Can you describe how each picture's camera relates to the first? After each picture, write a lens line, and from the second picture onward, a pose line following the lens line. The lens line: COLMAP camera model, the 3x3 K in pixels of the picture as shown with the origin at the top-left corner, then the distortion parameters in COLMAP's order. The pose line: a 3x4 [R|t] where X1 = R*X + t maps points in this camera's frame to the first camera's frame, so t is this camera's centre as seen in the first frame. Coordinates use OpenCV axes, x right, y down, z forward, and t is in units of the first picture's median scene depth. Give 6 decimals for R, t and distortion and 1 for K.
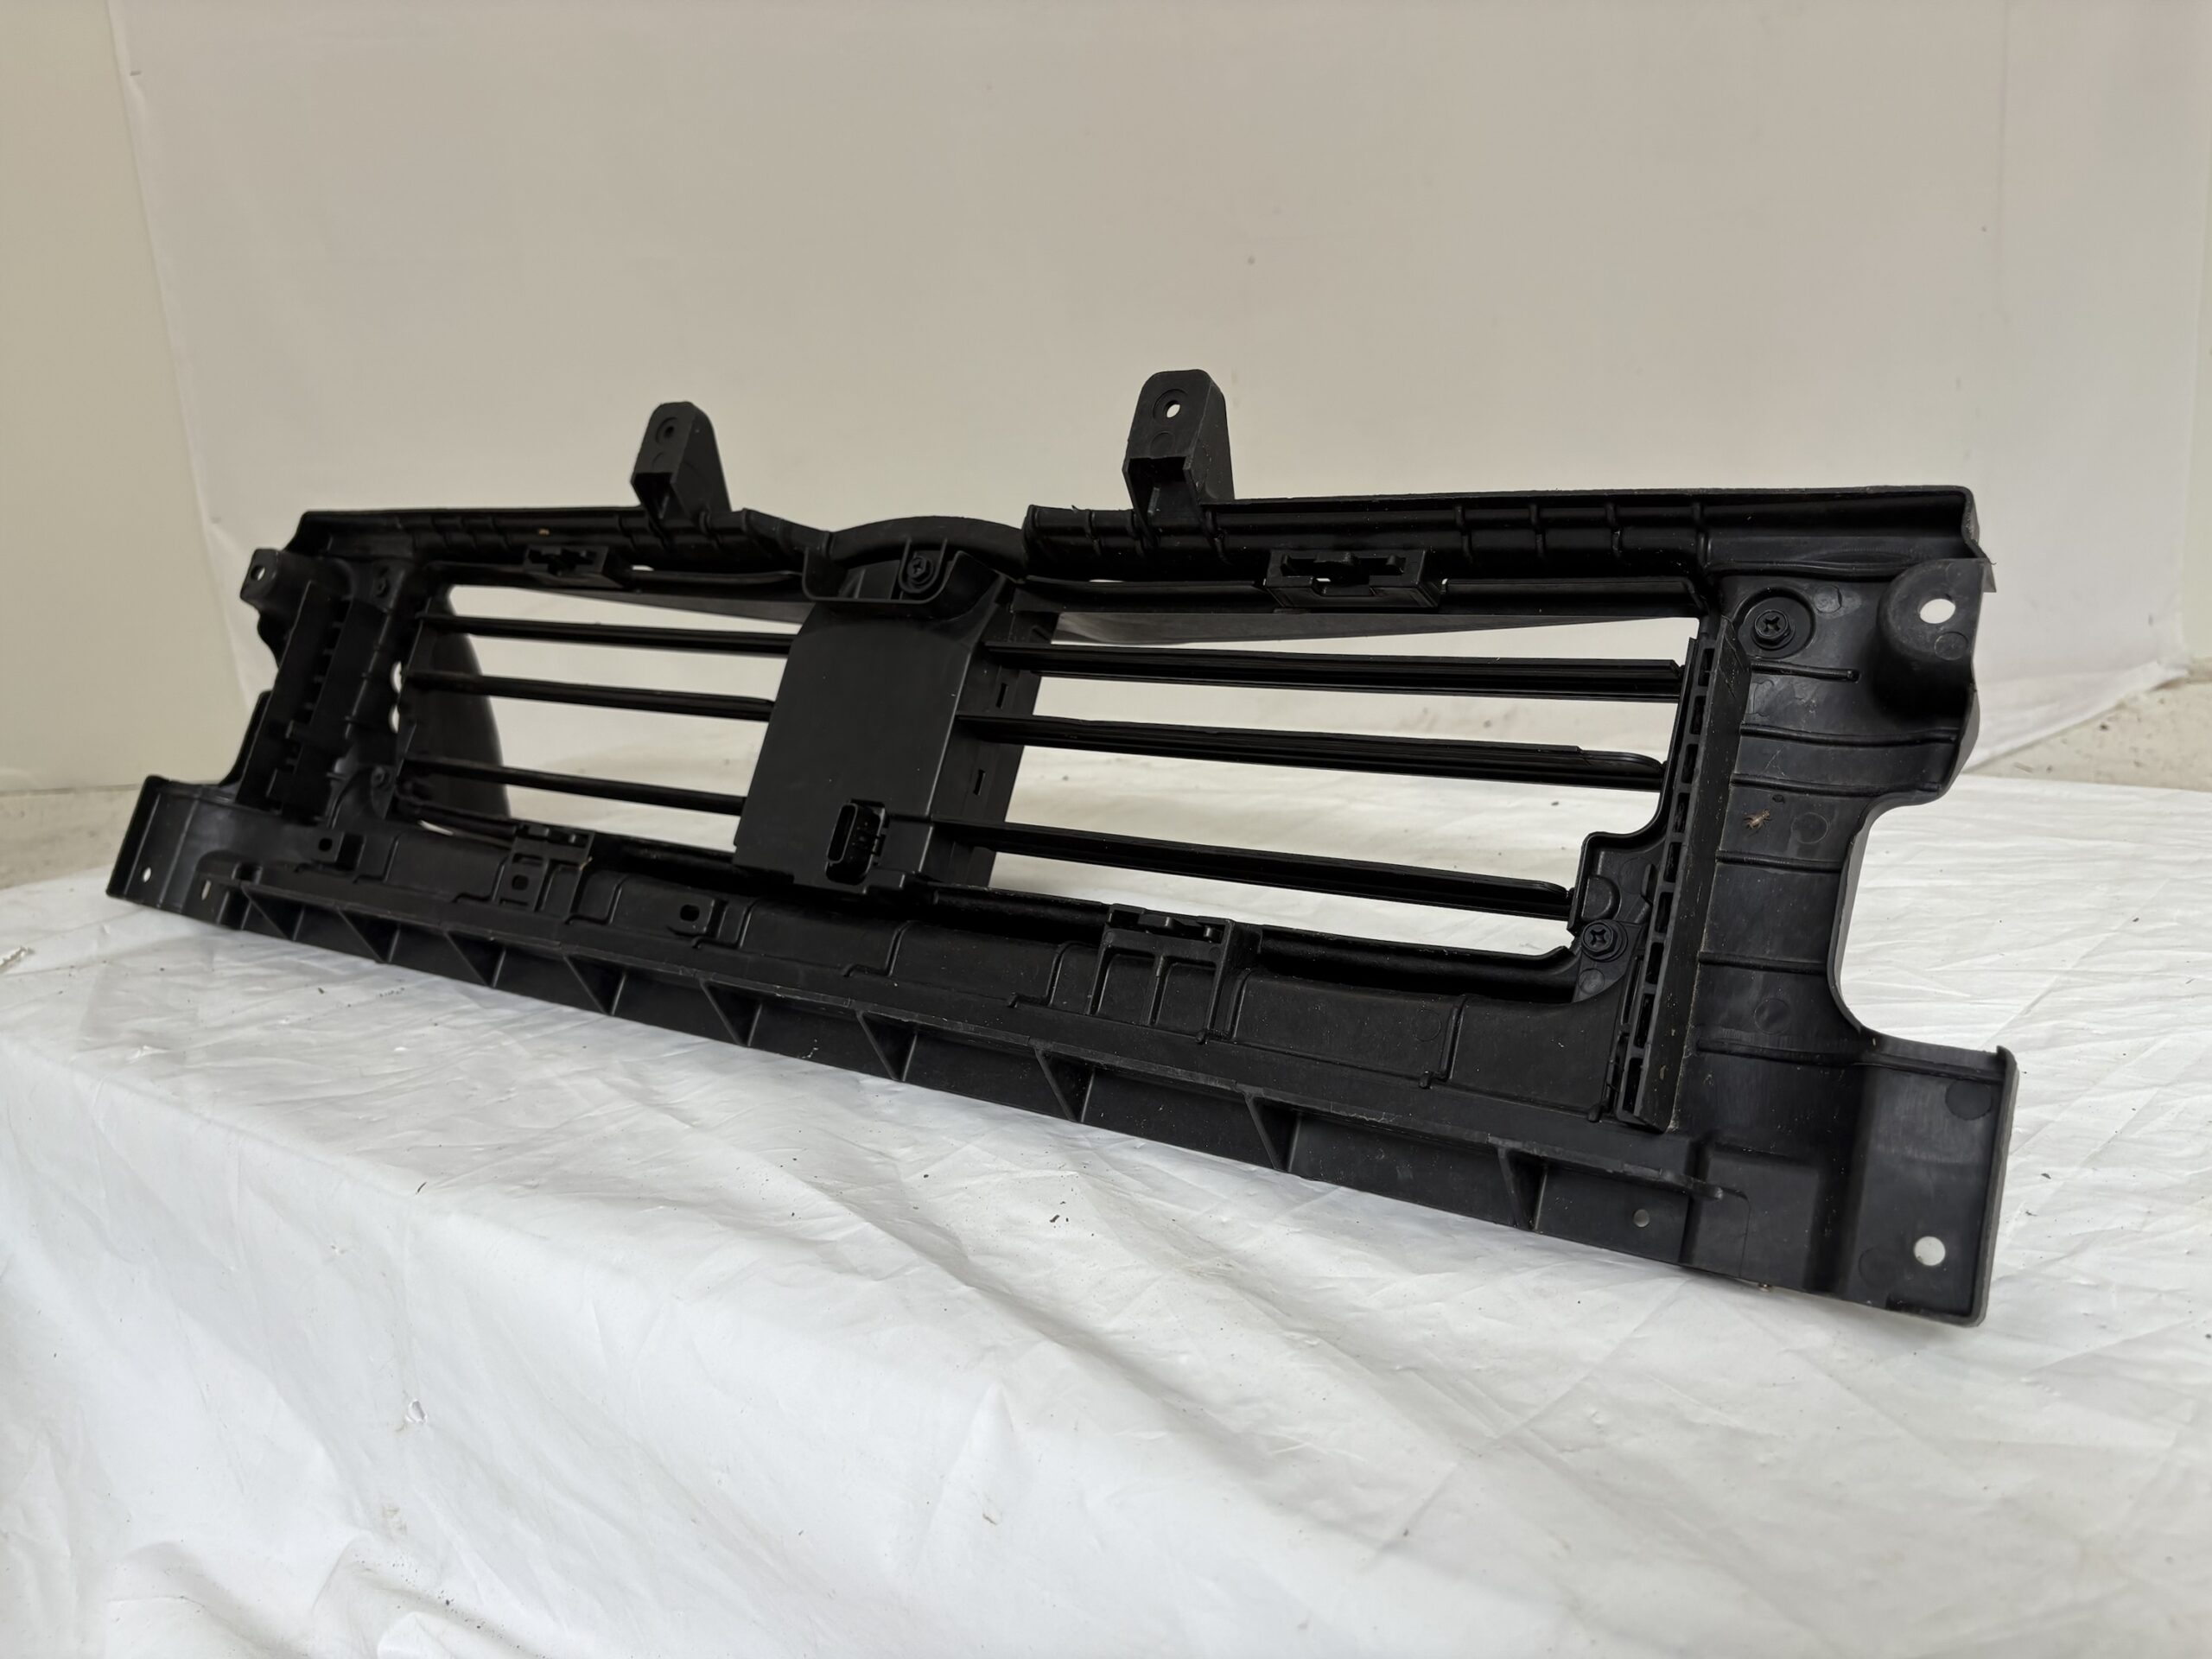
lens RADIAL K [[1712.7, 0, 1137.3], [0, 1712.7, 827.2], [0, 0, 1]] dist [0.008491, -0.003259]
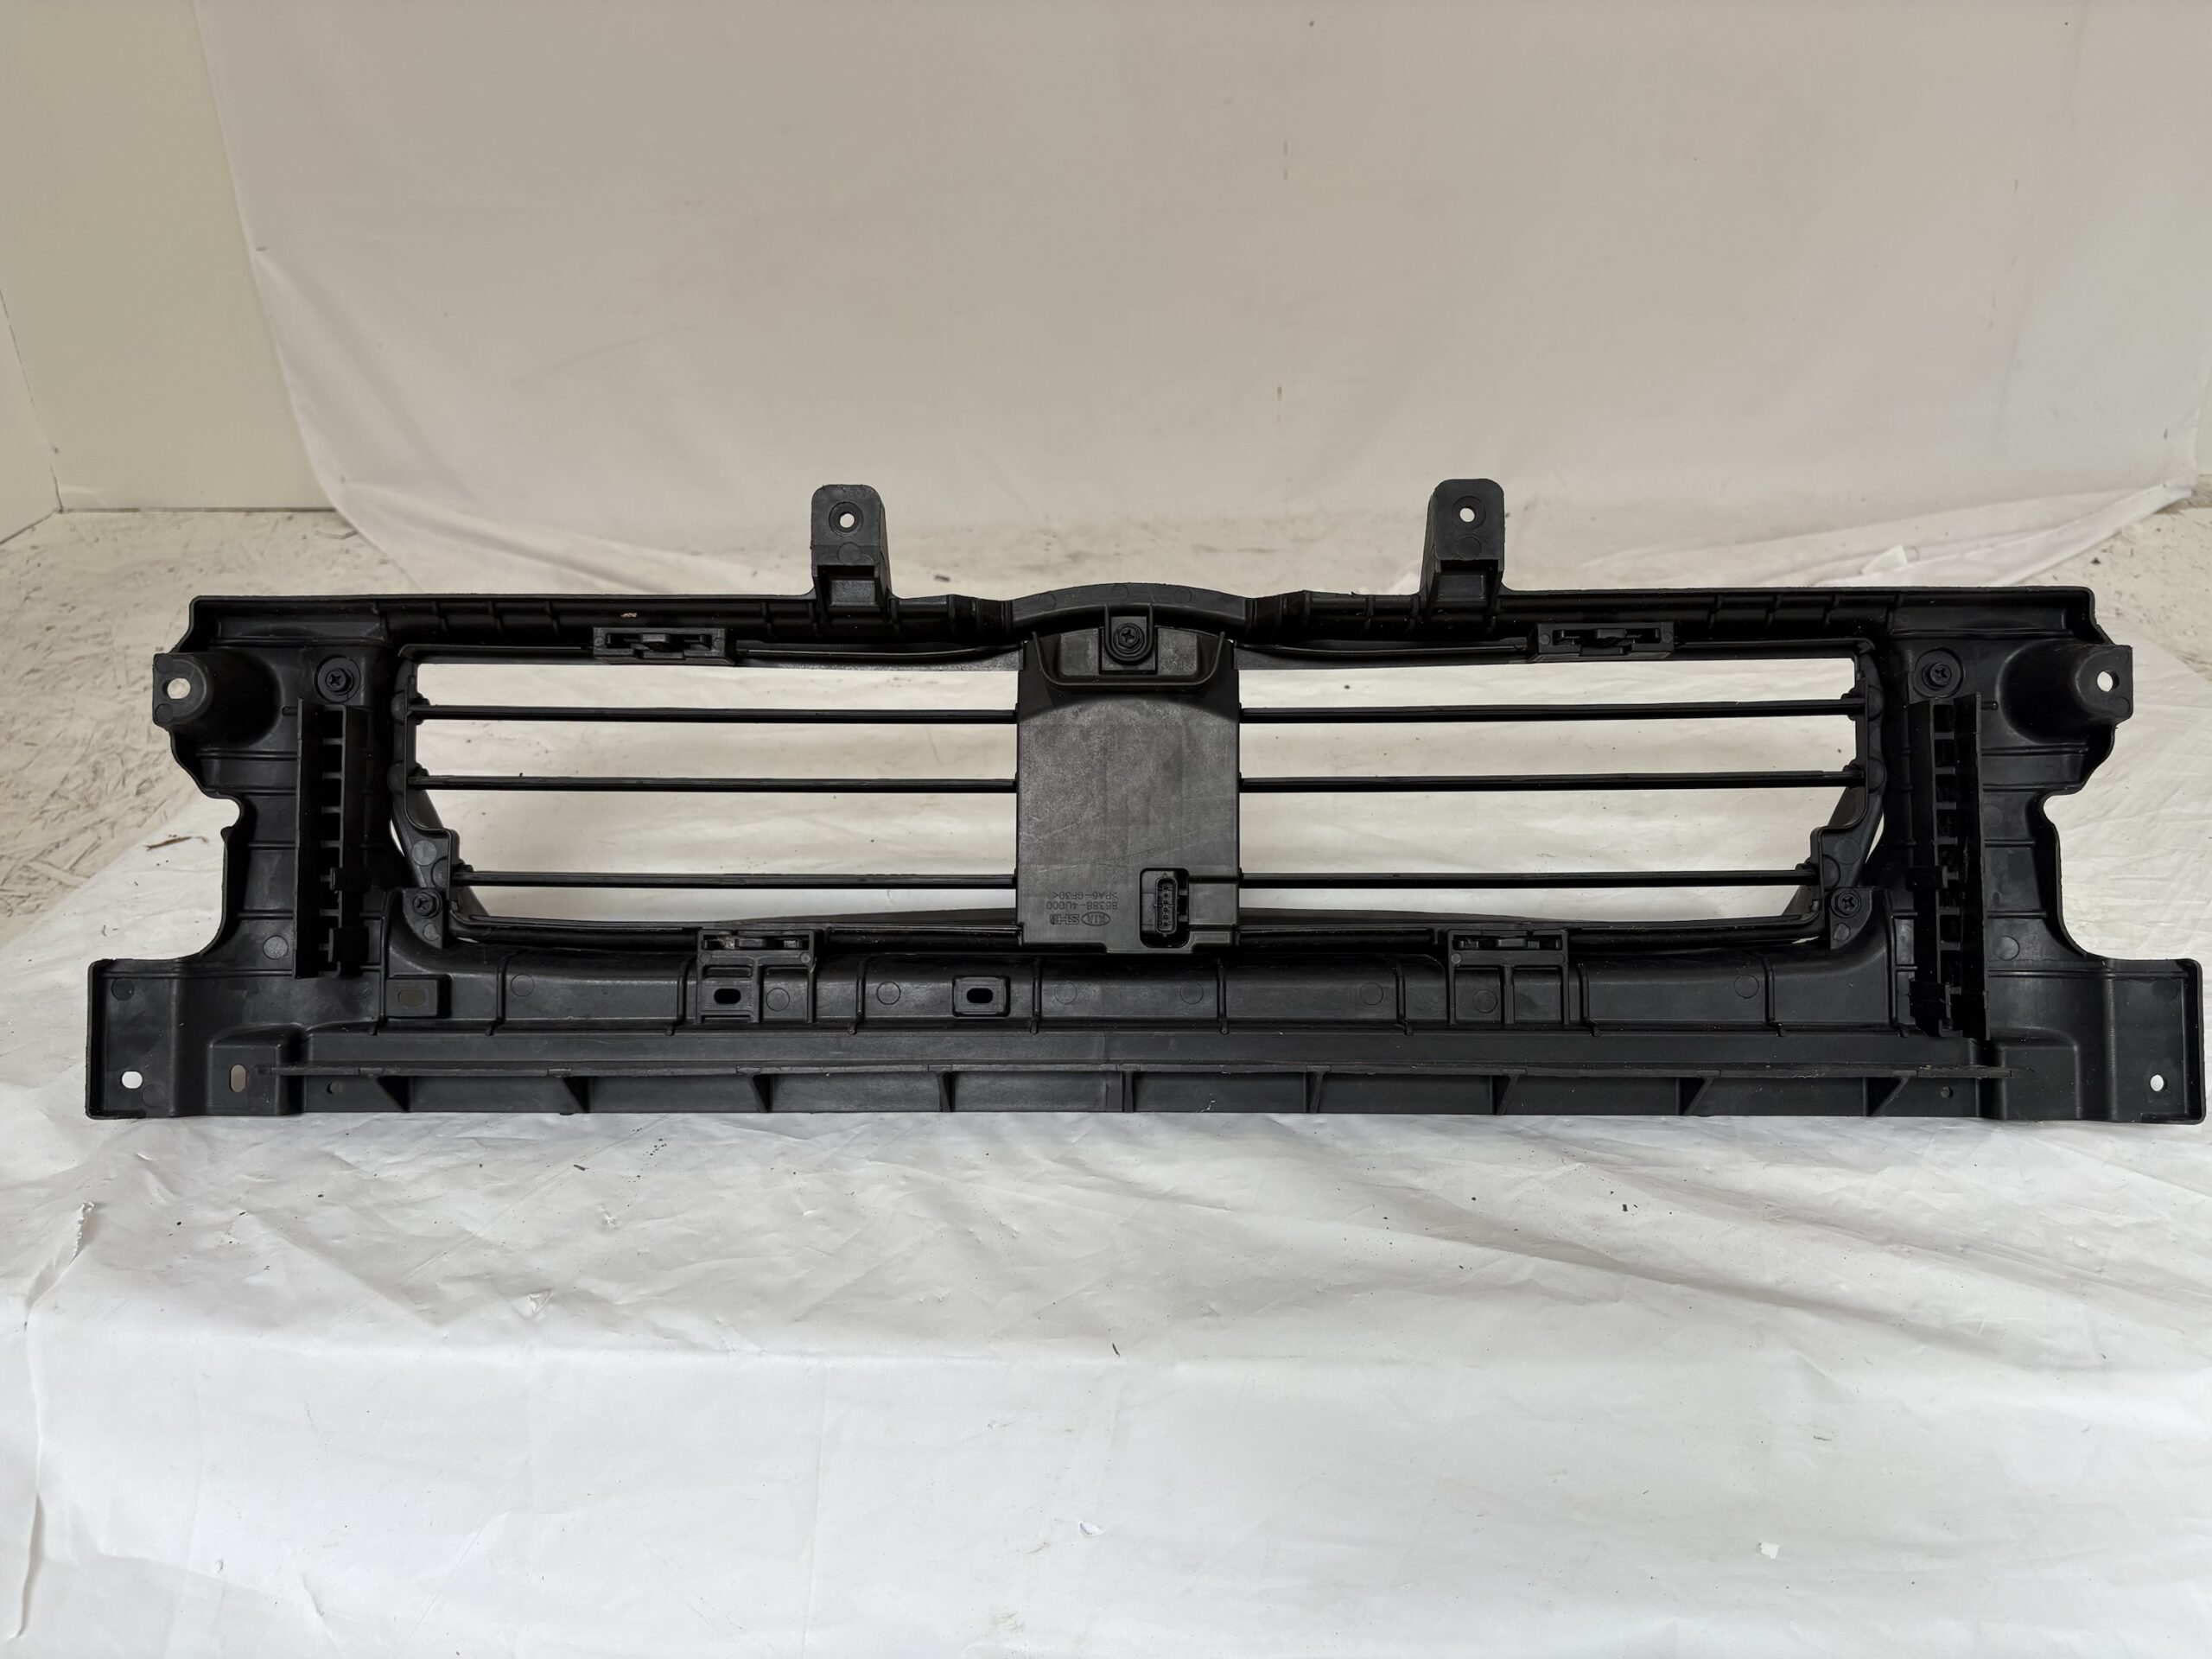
lens RADIAL K [[1712.7, 0, 1137.3], [0, 1712.7, 827.2], [0, 0, 1]] dist [0.008491, -0.003259]
pose [[0.840599, -0.203474, 0.501987, -0.797972], [0.098045, 0.968610, 0.228433, -0.325134], [-0.532710, -0.142803, 0.834162, 0.112309]]
